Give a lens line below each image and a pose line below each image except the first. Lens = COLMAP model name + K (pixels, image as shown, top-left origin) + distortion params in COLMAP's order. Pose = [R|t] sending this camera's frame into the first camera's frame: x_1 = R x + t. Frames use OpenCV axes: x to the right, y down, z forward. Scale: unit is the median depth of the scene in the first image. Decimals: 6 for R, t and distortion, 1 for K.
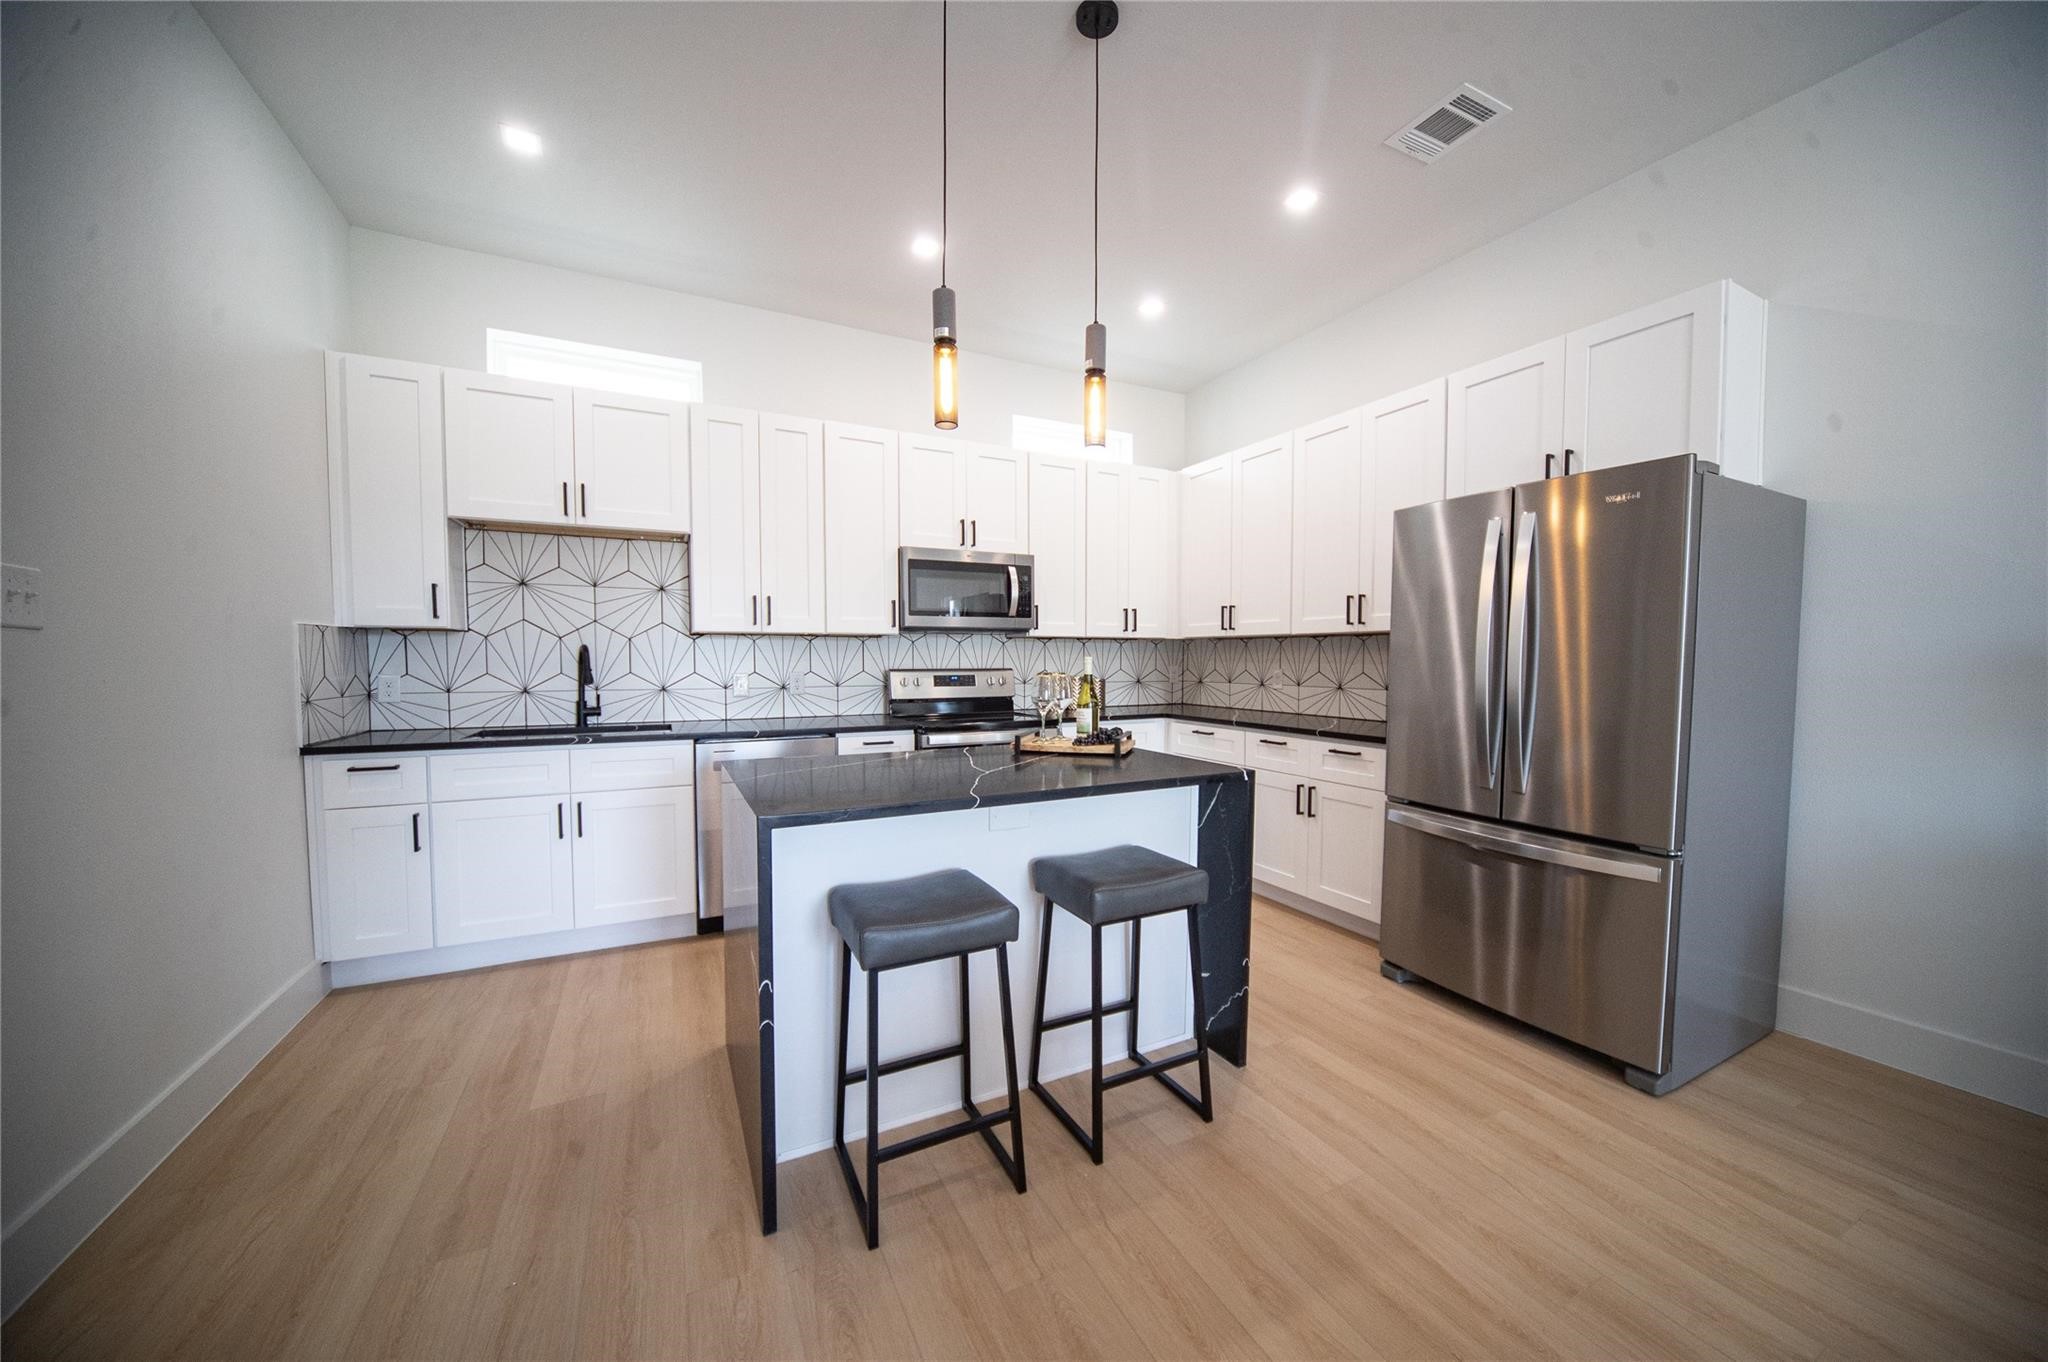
lens RADIAL K [[723.6, 0, 1025.4], [0, 723.6, 691.0], [0, 0, 1]] dist [-0.012515, -0.000019]
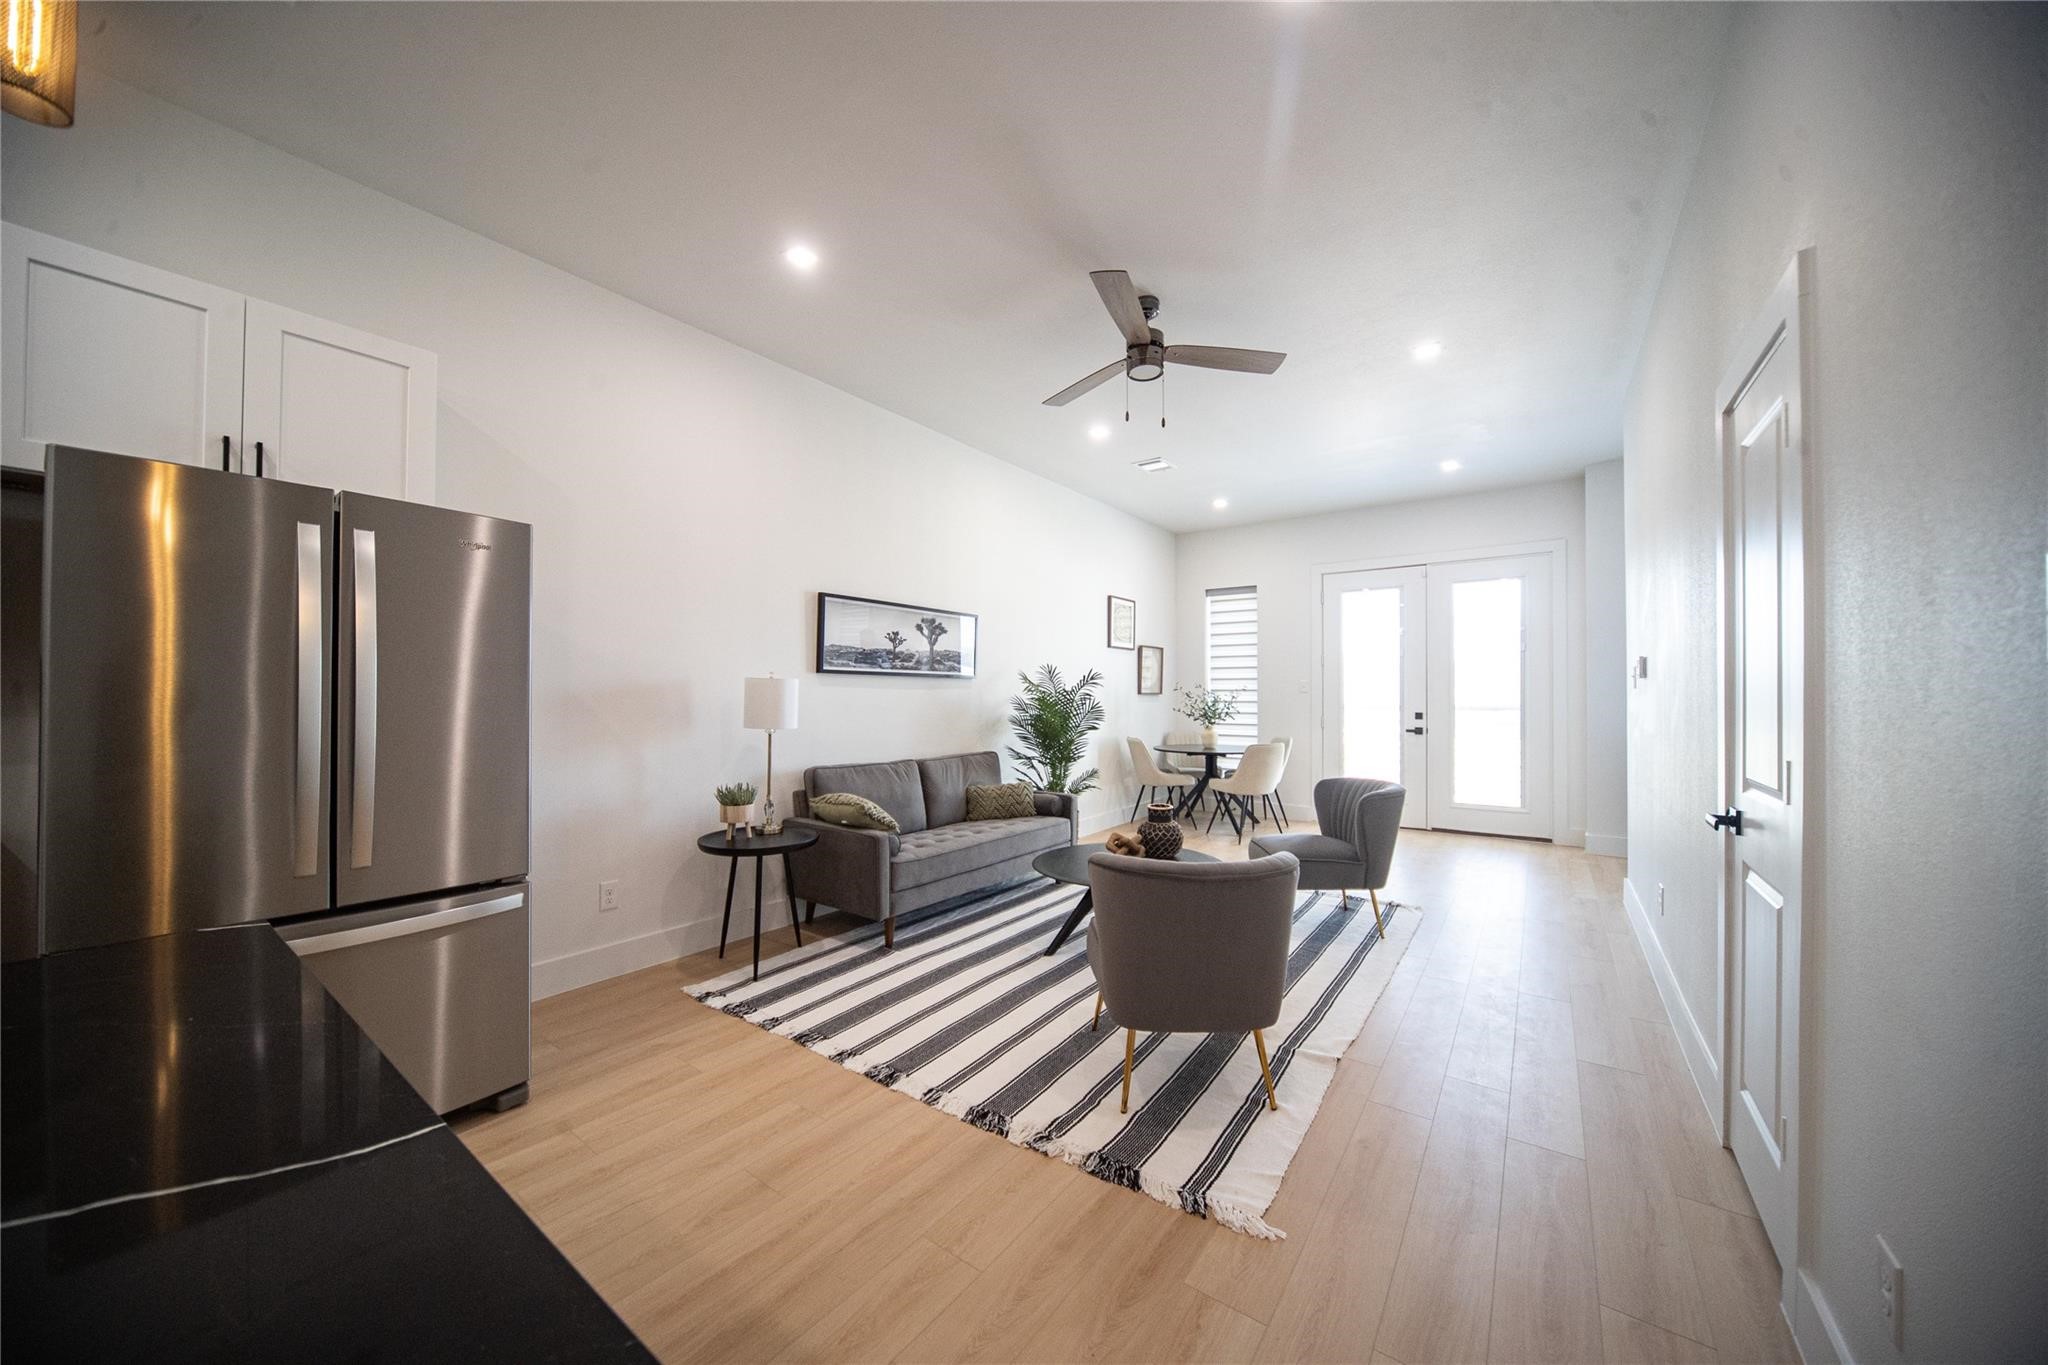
lens RADIAL K [[706.5, 0, 1018.6], [0, 706.5, 692.7], [0, 0, 1]] dist [-0.011308, 0.000086]
pose [[-0.440902, 0.001461, 0.897554, -0.234165], [0.040507, 0.999012, 0.018271, -0.027350], [-0.896641, 0.044413, -0.440525, 0.434192]]
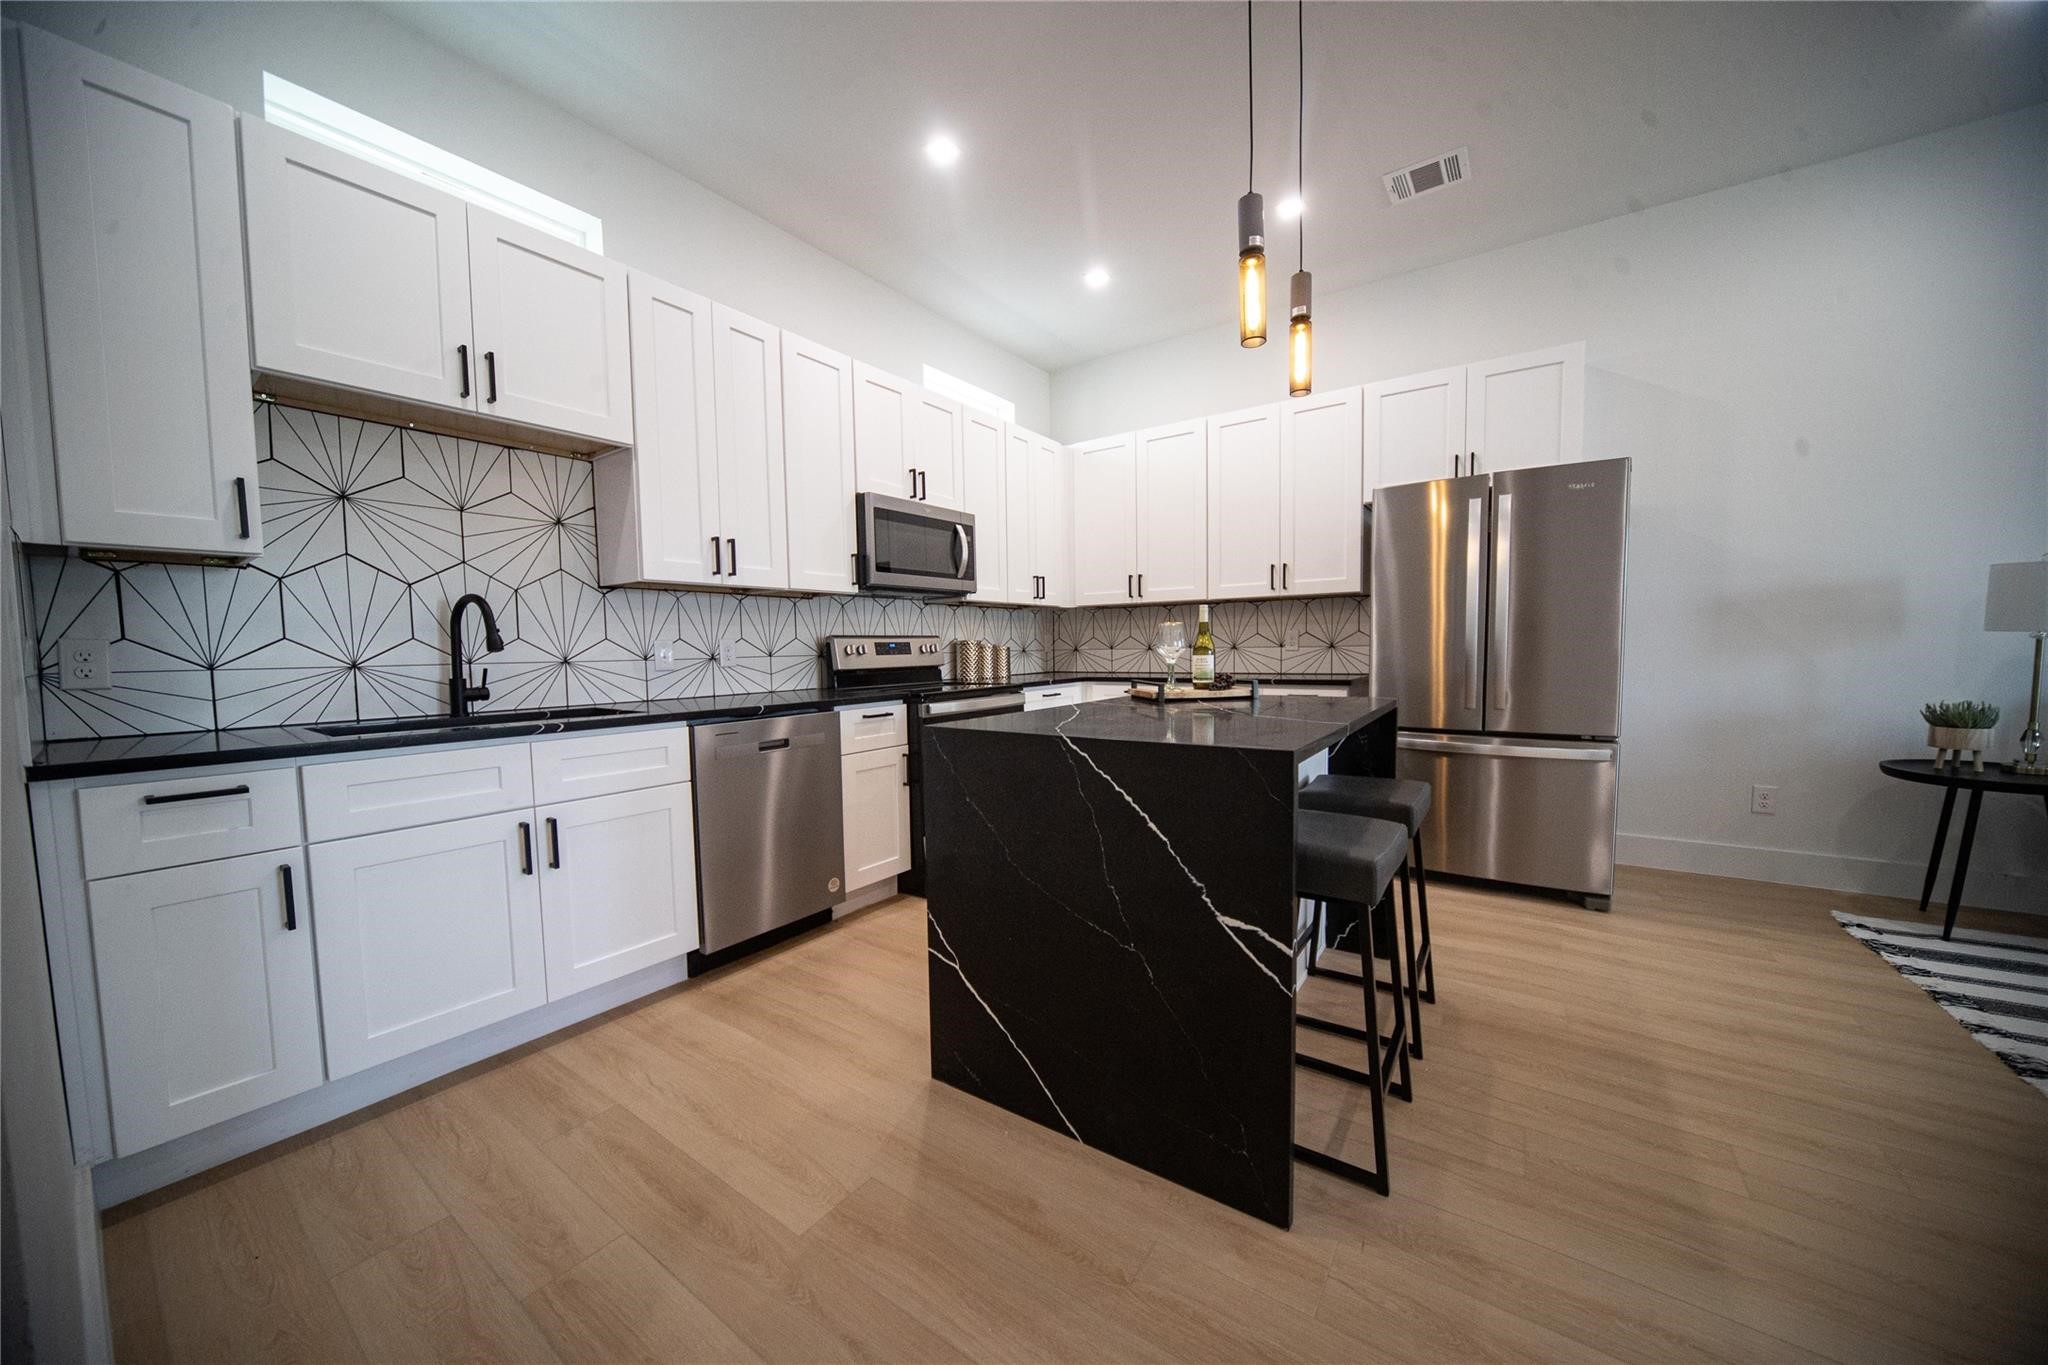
lens RADIAL K [[706.5, 0, 1018.6], [0, 706.5, 692.7], [0, 0, 1]] dist [-0.011308, 0.000086]
pose [[0.888957, -0.045568, 0.455719, -0.438690], [0.038234, 0.998948, 0.025303, 0.029568], [-0.456393, -0.005070, 0.889764, 0.168476]]
